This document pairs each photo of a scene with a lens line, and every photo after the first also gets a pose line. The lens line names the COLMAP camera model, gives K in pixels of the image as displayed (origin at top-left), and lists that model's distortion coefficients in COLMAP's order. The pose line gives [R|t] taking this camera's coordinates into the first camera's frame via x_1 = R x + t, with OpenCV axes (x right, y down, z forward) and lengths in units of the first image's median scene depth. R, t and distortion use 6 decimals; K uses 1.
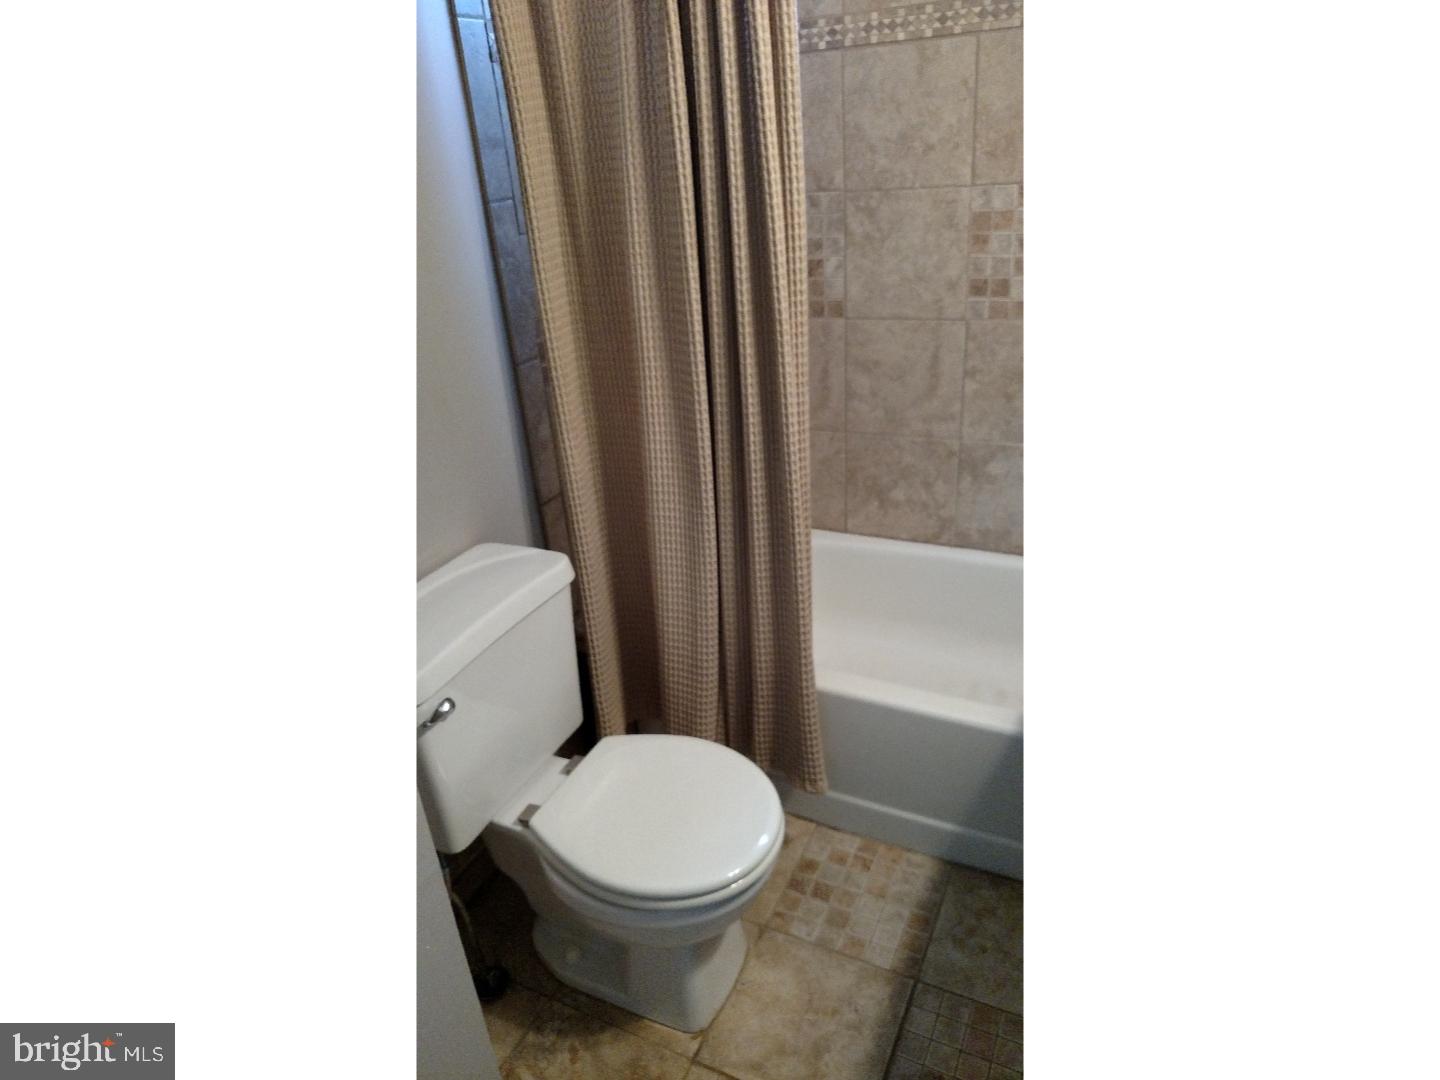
lens RADIAL K [[937.1, 0, 692.8], [0, 937.1, 539.0], [0, 0, 1]] dist [0.022620, -0.002499]
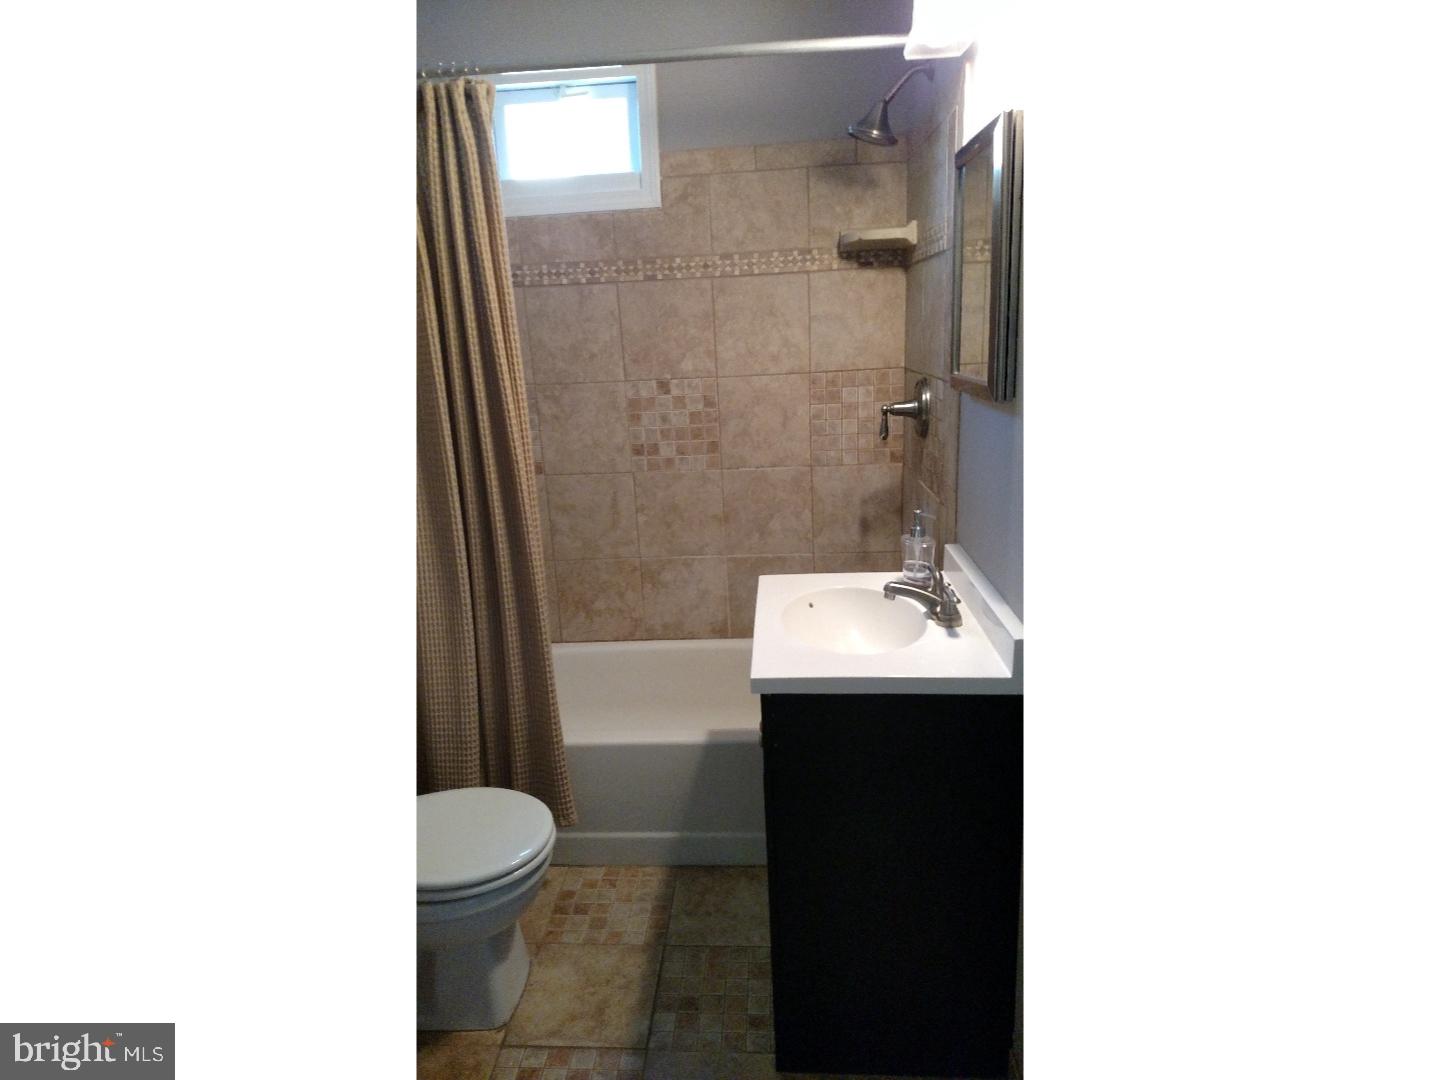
lens RADIAL K [[844.7, 0, 720.0], [0, 844.7, 540.0], [0, 0, 1]] dist [0.110436, -0.000344]
pose [[0.917658, -0.065393, 0.391953, -0.099313], [0.143341, 0.974431, -0.173023, 0.111311], [-0.370616, 0.214959, 0.903568, -0.182696]]
